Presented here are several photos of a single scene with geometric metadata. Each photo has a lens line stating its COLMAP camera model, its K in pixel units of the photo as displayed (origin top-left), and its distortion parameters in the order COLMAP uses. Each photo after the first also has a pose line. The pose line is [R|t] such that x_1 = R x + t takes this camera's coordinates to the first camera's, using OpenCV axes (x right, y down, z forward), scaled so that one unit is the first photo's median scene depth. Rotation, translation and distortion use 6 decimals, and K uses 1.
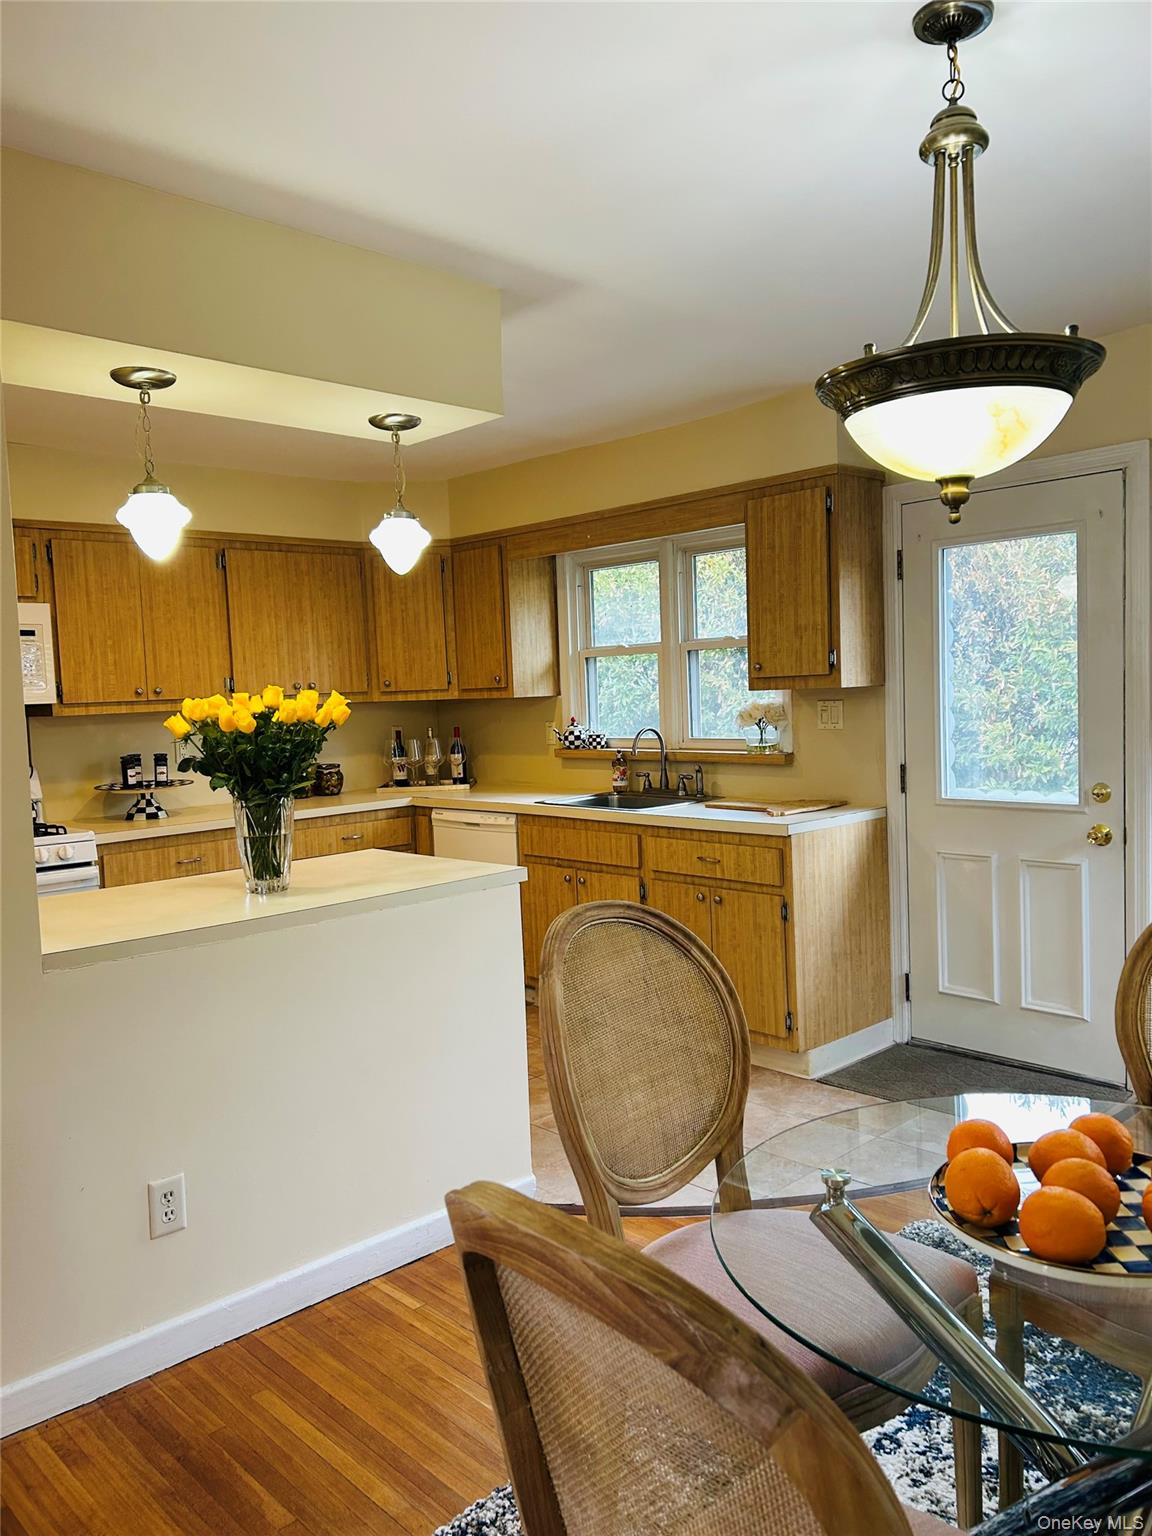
lens RADIAL K [[1152.2, 0, 581.8], [0, 1152.2, 774.4], [0, 0, 1]] dist [0.116203, -0.171090]
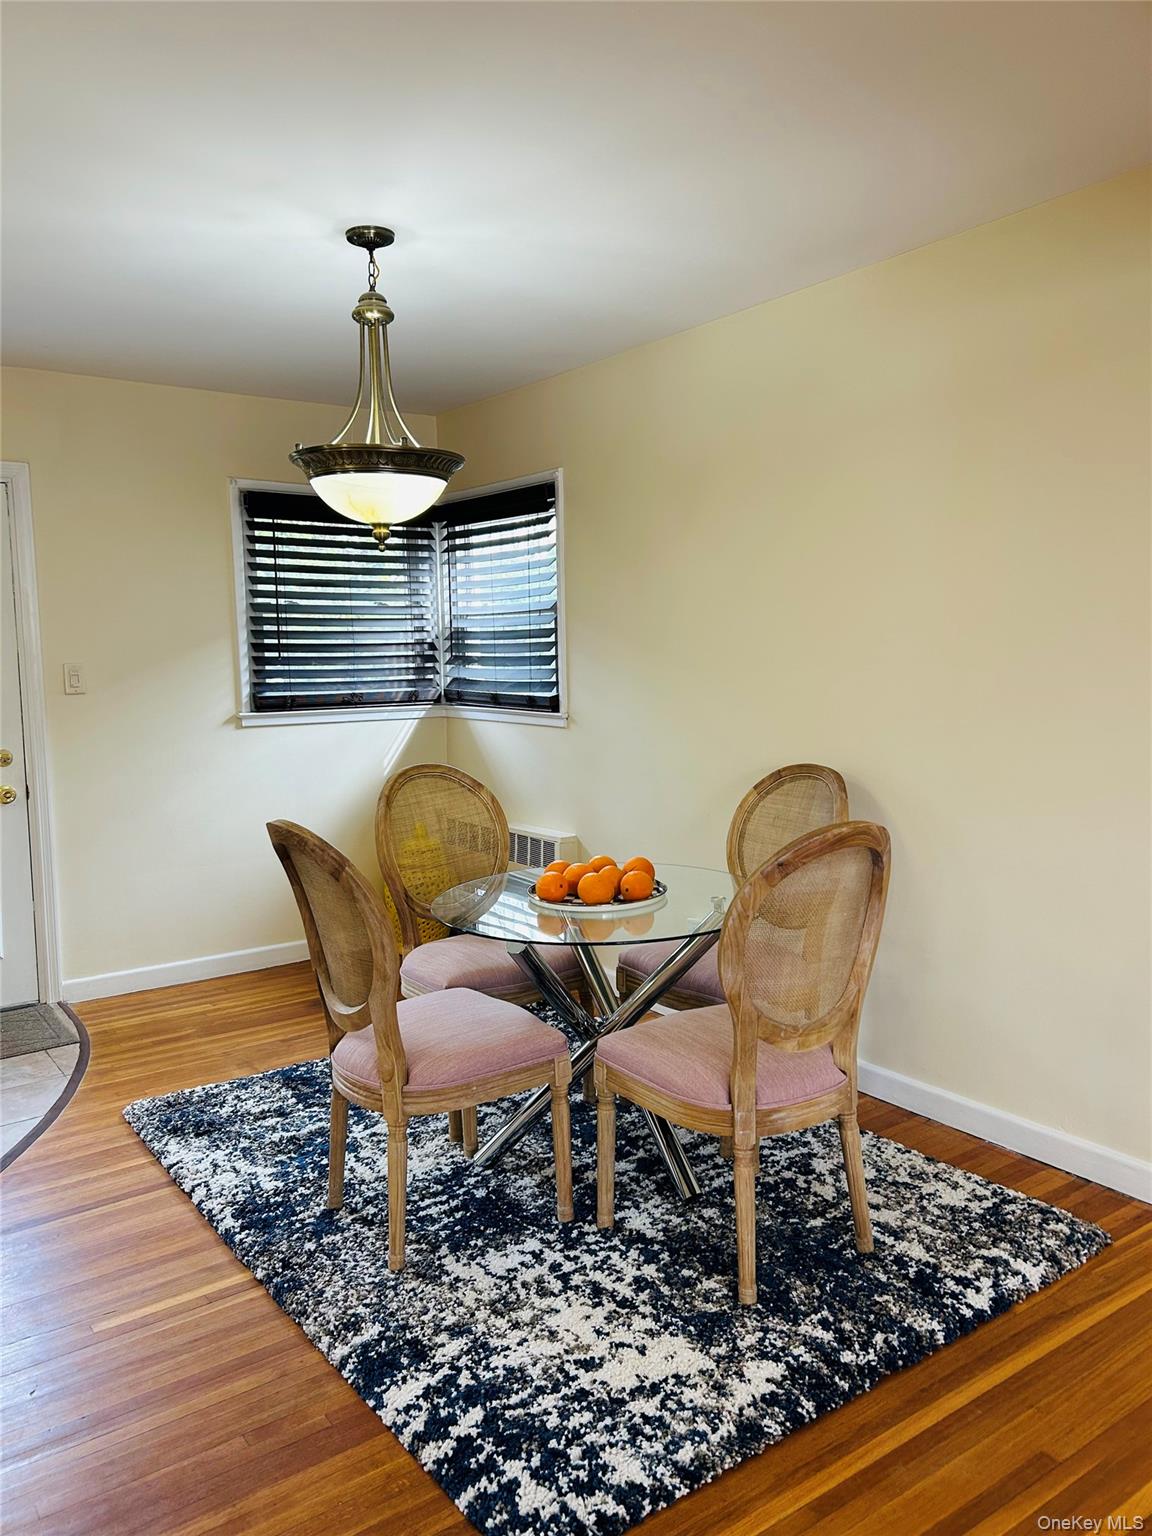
lens RADIAL K [[1151.6, 0, 599.7], [0, 1151.6, 769.4], [0, 0, 1]] dist [0.004039, -0.005341]
pose [[0.123139, -0.072244, 0.989756, -0.524102], [0.080681, 0.994774, 0.062572, 0.002459], [-0.989104, 0.072150, 0.128324, 0.226011]]
